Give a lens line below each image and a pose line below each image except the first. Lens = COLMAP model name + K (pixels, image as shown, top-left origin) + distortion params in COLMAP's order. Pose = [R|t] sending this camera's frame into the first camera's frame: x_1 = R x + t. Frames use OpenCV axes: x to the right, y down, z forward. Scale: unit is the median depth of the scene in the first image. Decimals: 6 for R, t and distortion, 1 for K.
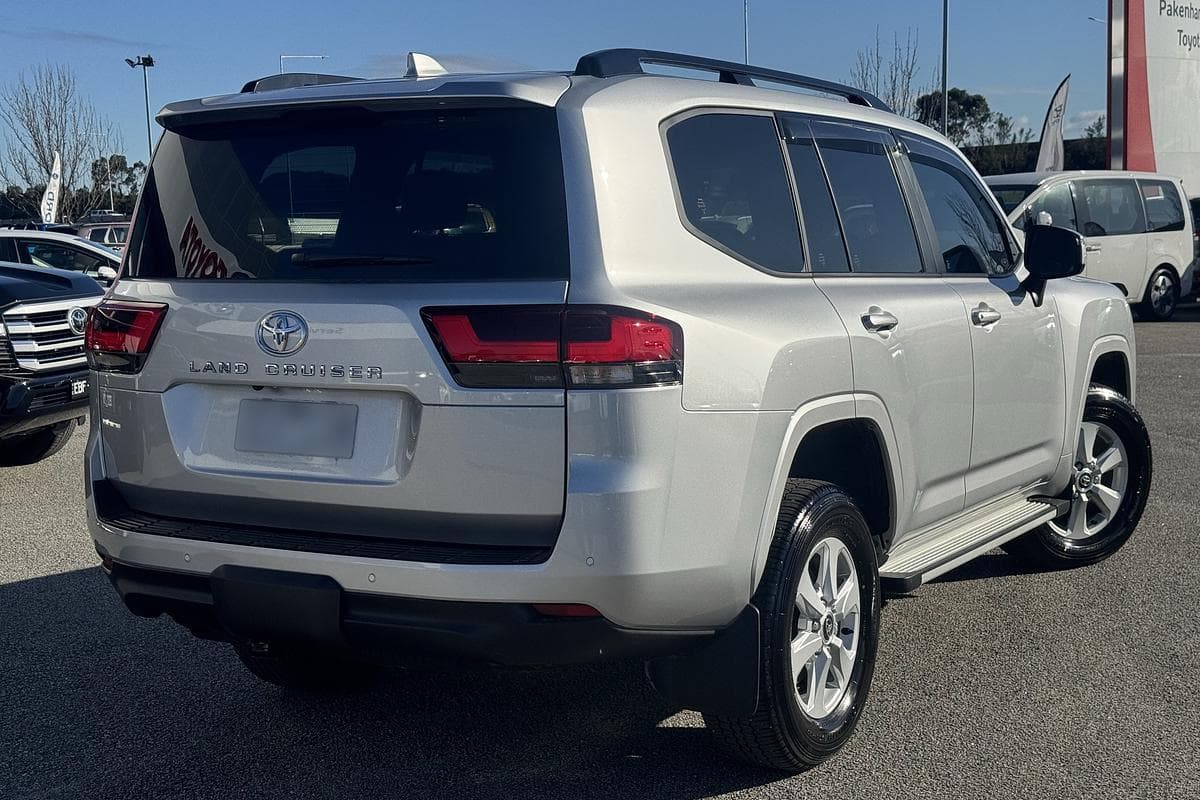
lens RADIAL K [[1738.8, 0, 592.2], [0, 1738.8, 400.6], [0, 0, 1]] dist [0.122332, 0.000000]
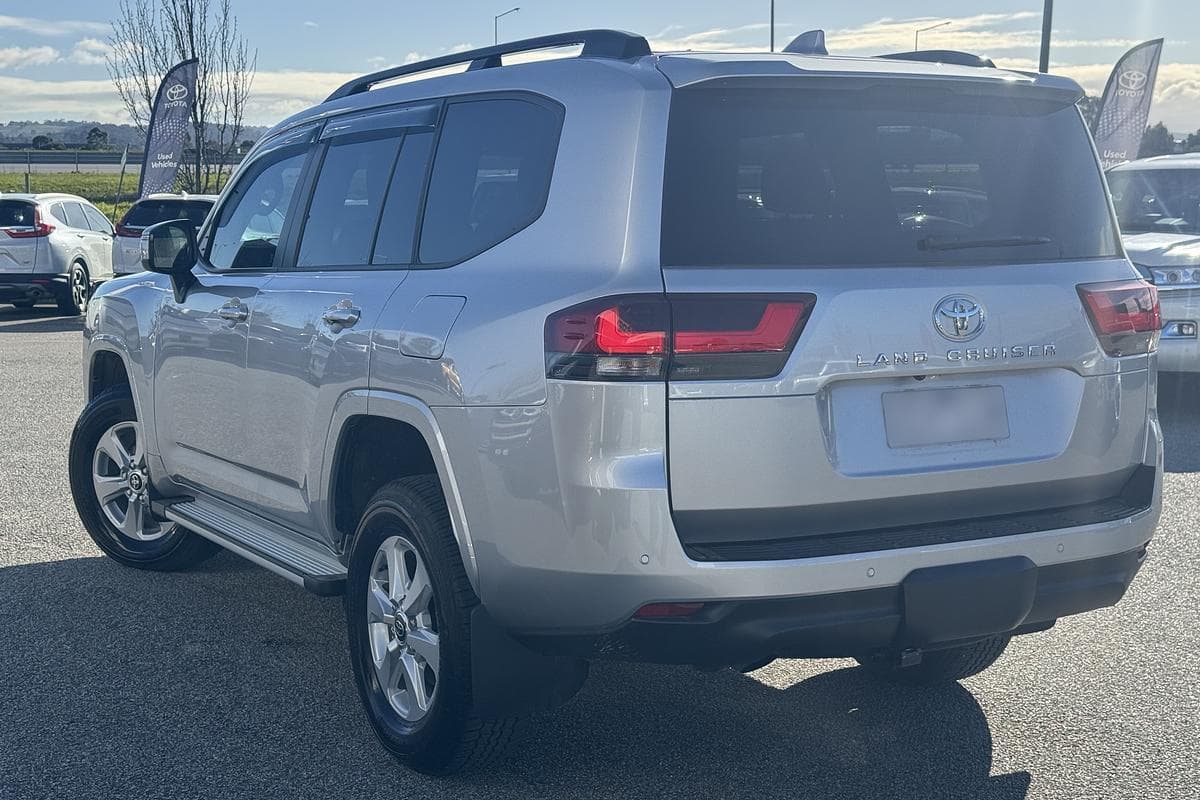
lens RADIAL K [[1738.8, 0, 595.1], [0, 1738.8, 406.3], [0, 0, 1]] dist [0.122332, 0.000000]
pose [[0.456860, -0.080458, 0.885893, -1.124018], [0.079913, 0.995586, 0.049209, -0.053538], [-0.885942, 0.048313, 0.461273, 0.728478]]
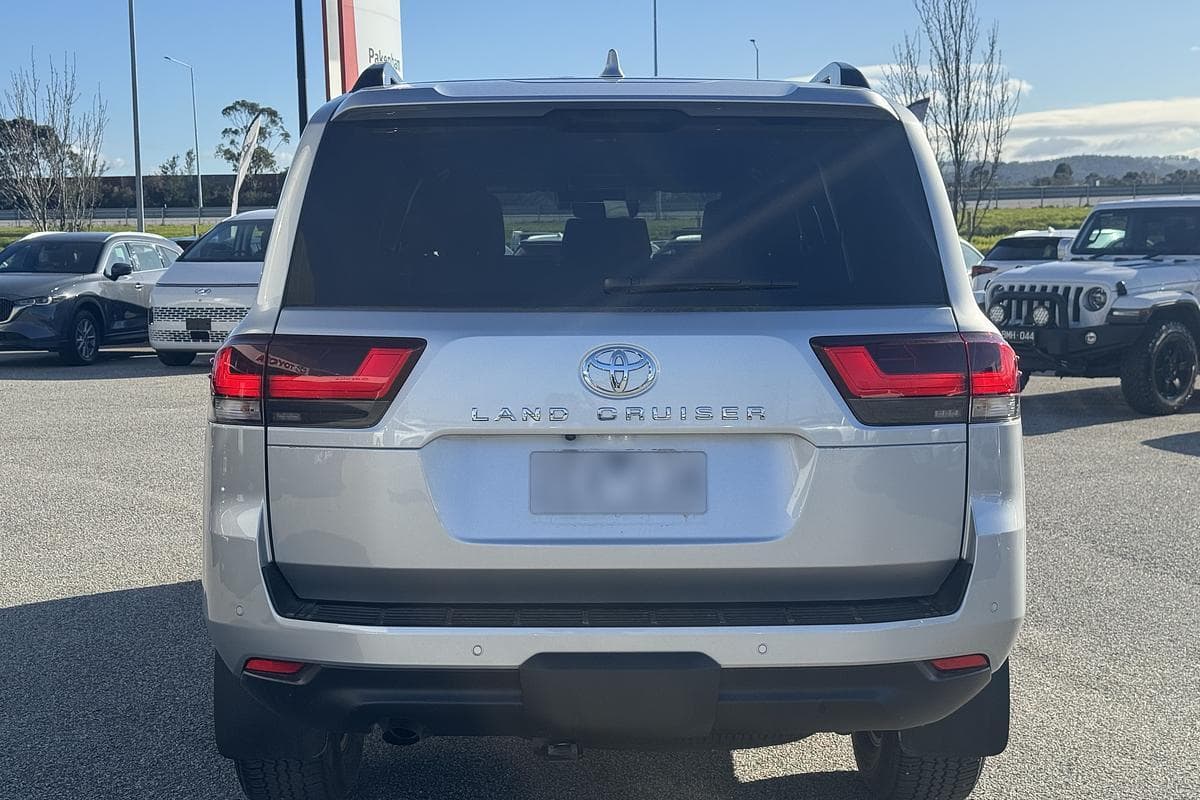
lens RADIAL K [[1738.8, 0, 596.5], [0, 1738.8, 395.9], [0, 0, 1]] dist [0.122332, 0.000000]
pose [[0.856926, -0.030229, 0.514552, -0.616154], [0.042011, 0.999054, -0.011271, -0.017509], [-0.513724, 0.031275, 0.857385, 0.279509]]
